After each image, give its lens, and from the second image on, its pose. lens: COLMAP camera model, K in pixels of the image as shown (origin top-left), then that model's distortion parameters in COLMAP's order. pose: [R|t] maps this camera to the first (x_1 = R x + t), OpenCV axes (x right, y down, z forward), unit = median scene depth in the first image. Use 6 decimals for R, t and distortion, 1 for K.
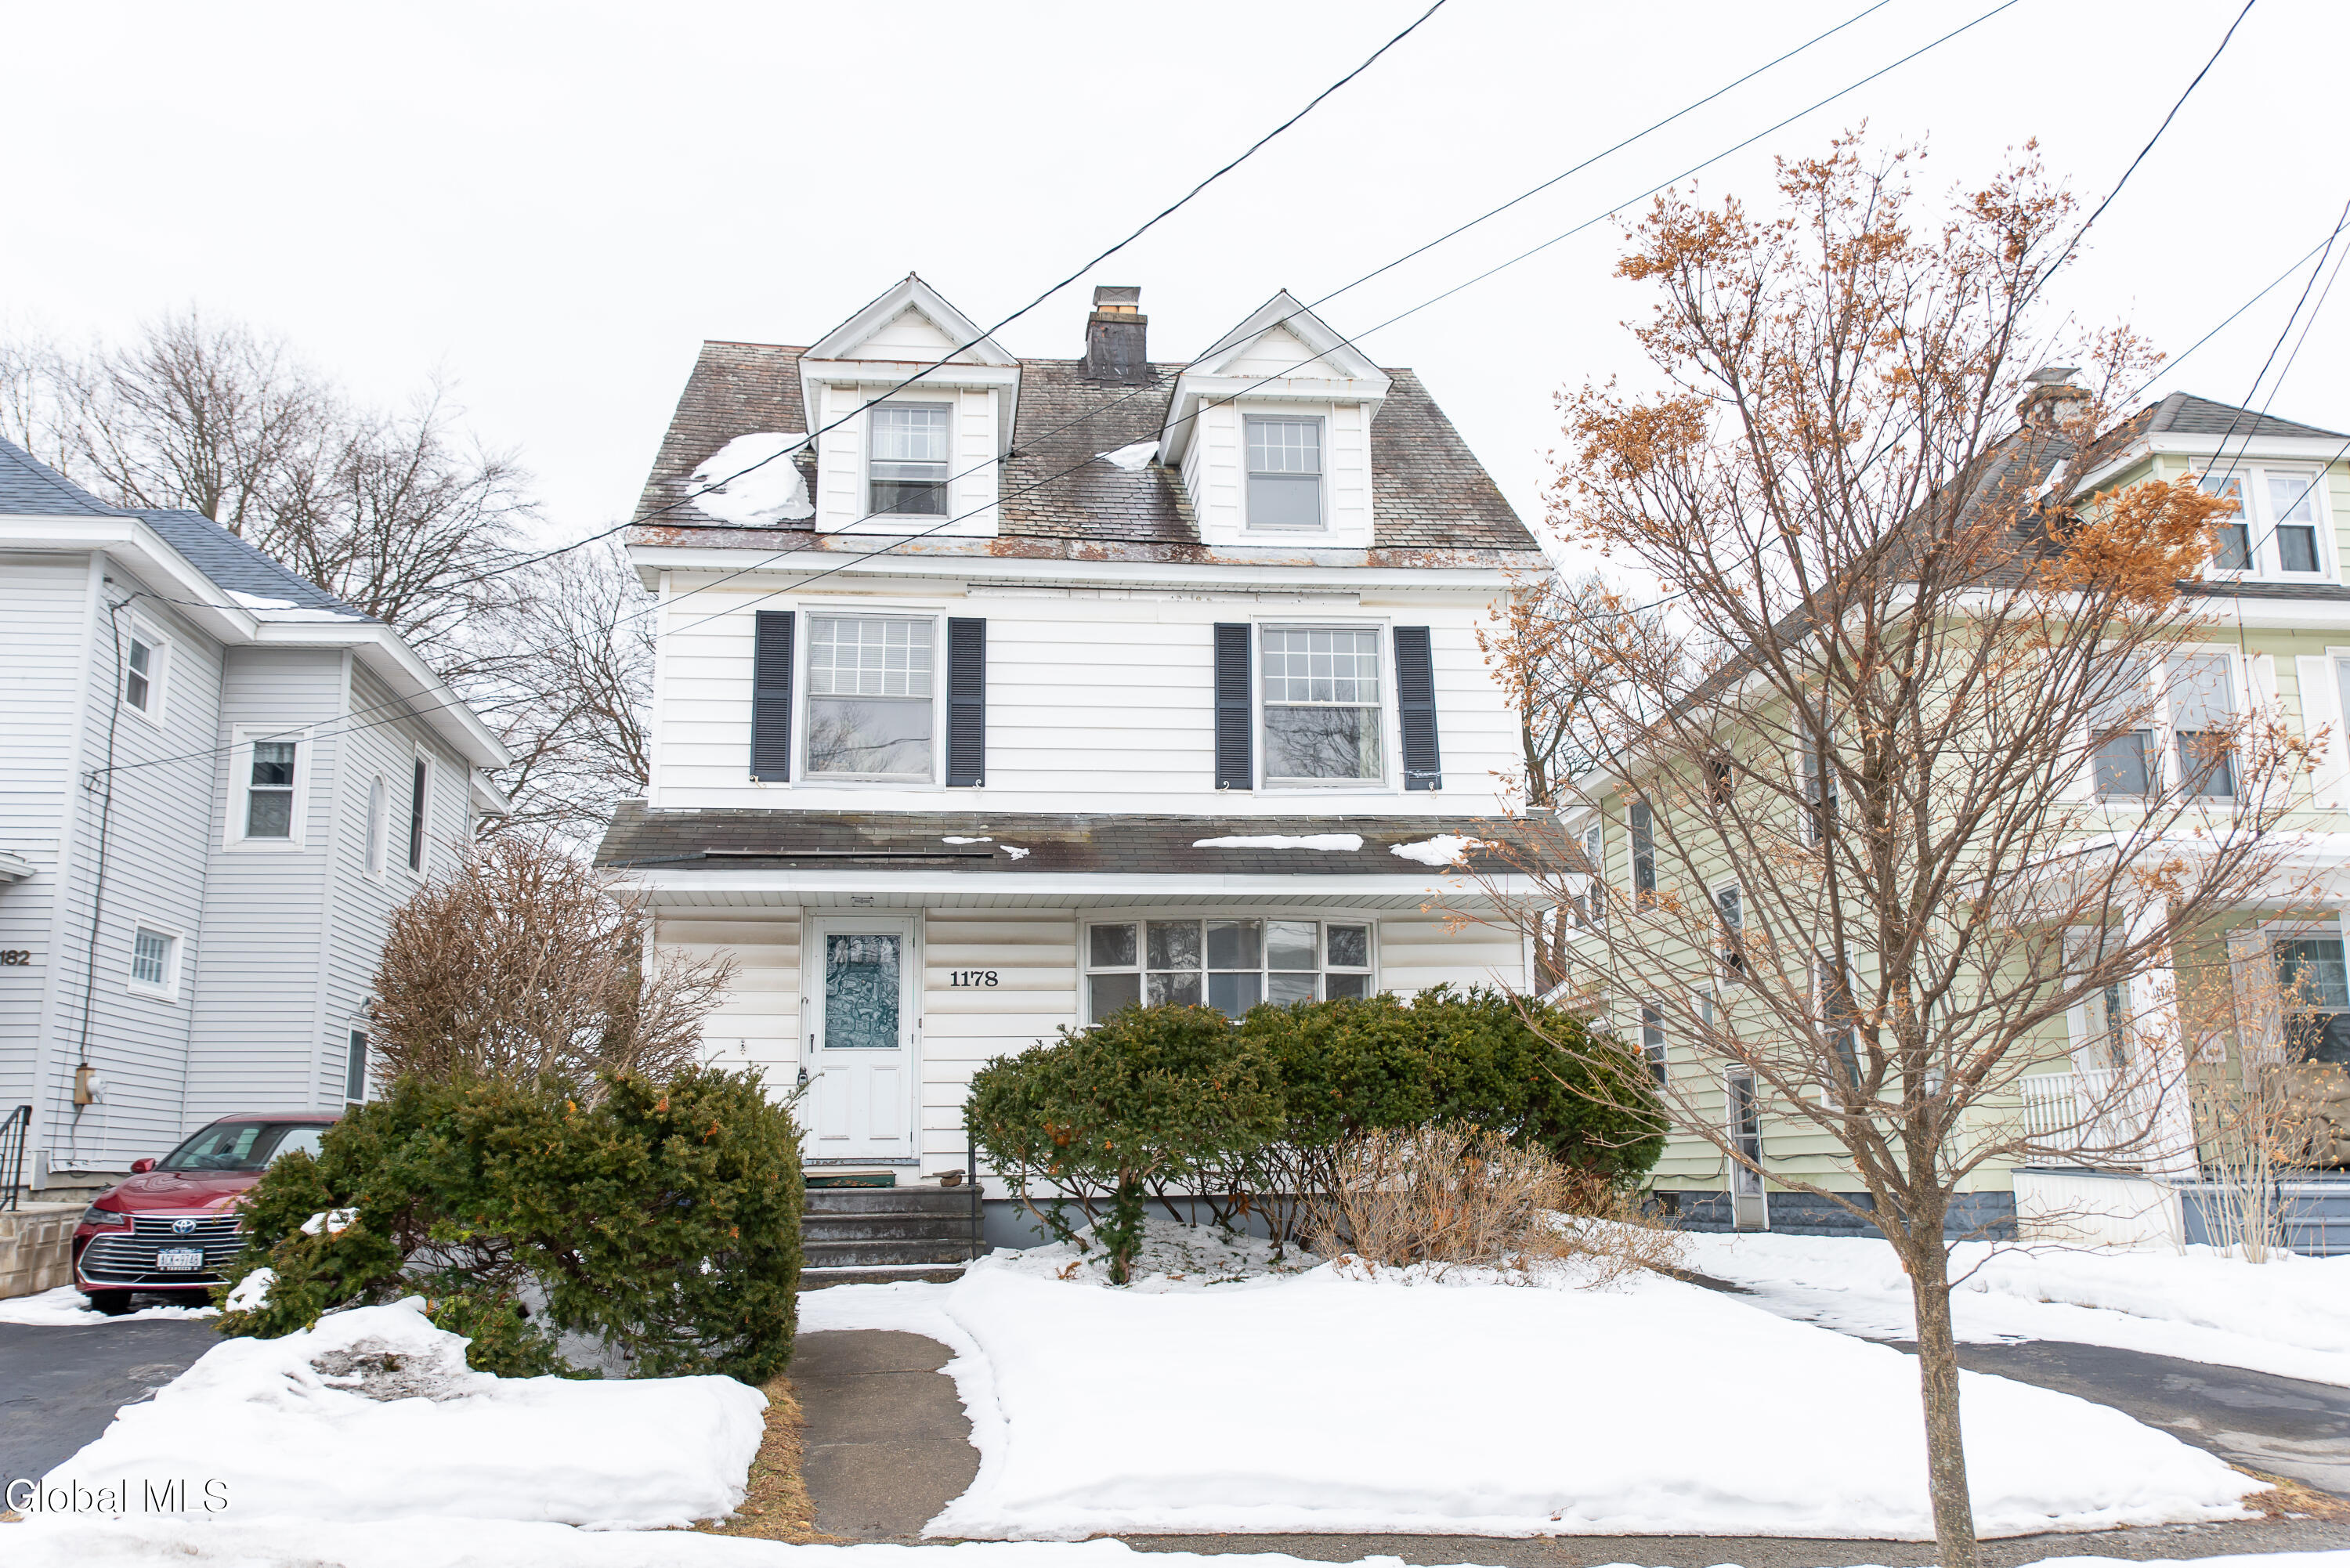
lens RADIAL K [[2072.1, 0, 1175.0], [0, 2072.1, 784.0], [0, 0, 1]] dist [-0.024877, -0.001368]
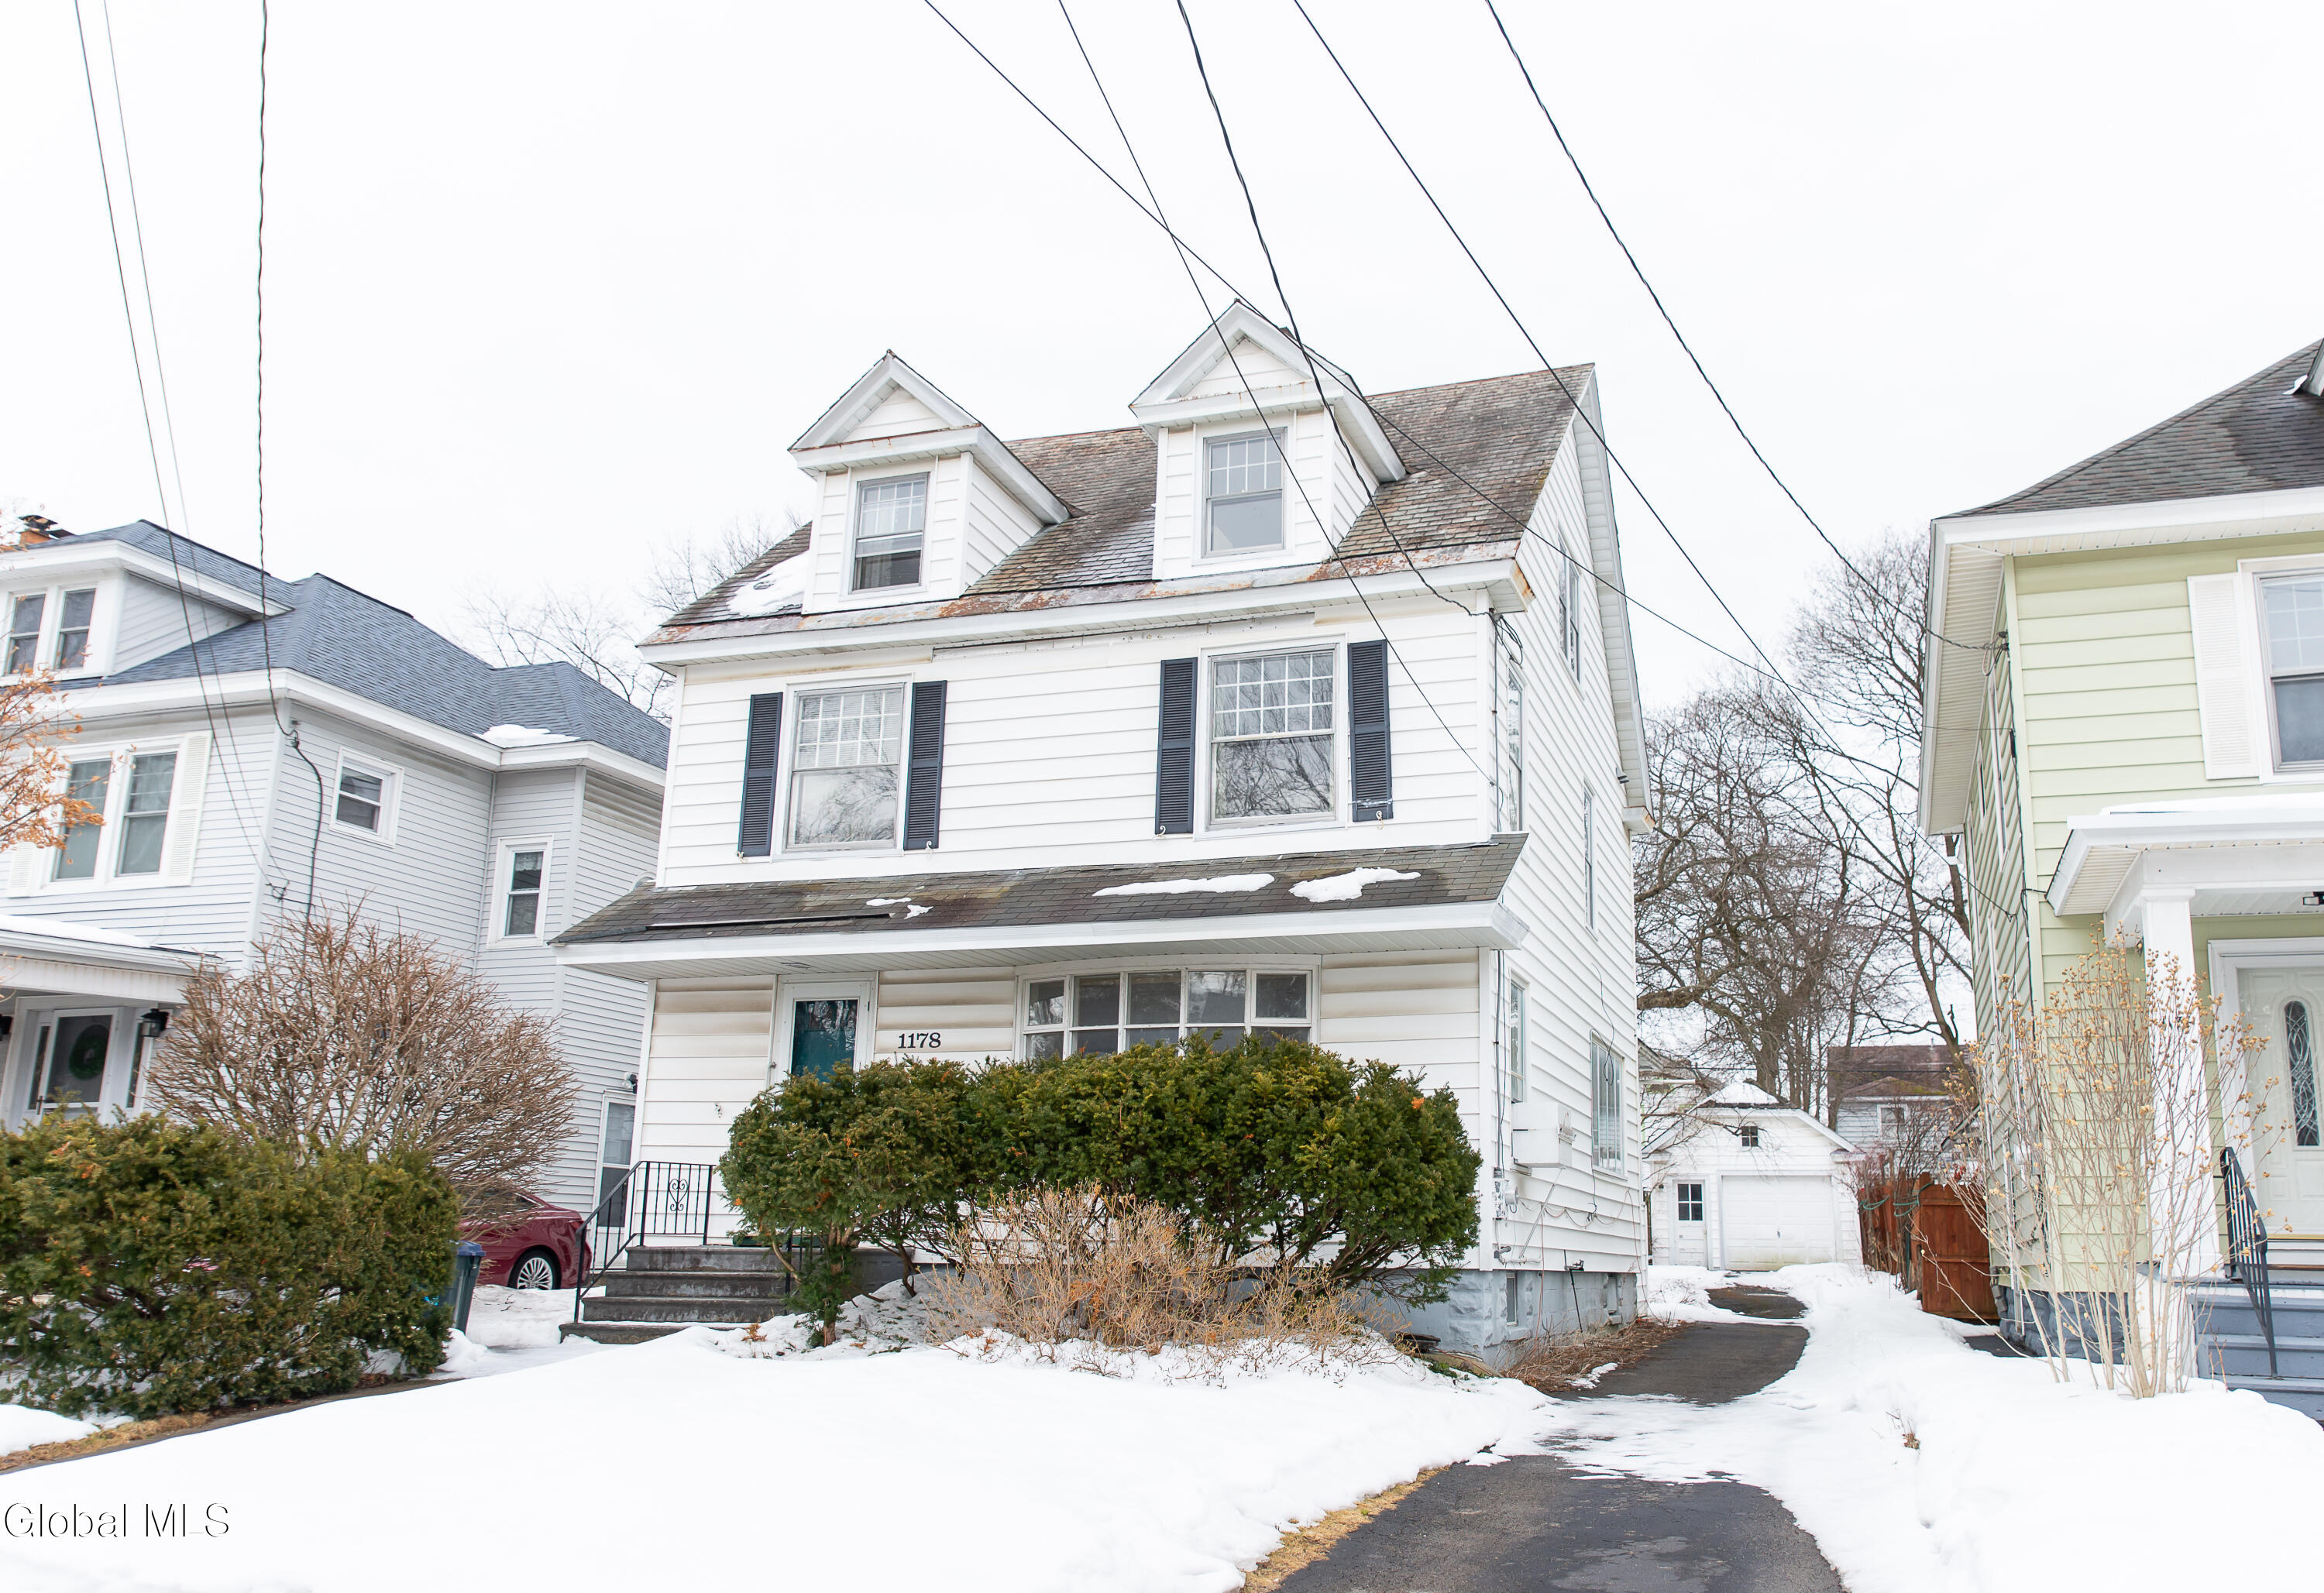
lens RADIAL K [[1970.7, 0, 1165.9], [0, 1970.7, 845.4], [0, 0, 1]] dist [-0.003995, -0.001694]
pose [[0.896095, -0.065720, -0.438971, 0.417536], [0.057168, 0.997829, -0.032690, 0.036802], [0.440166, 0.004198, 0.897906, 0.193839]]
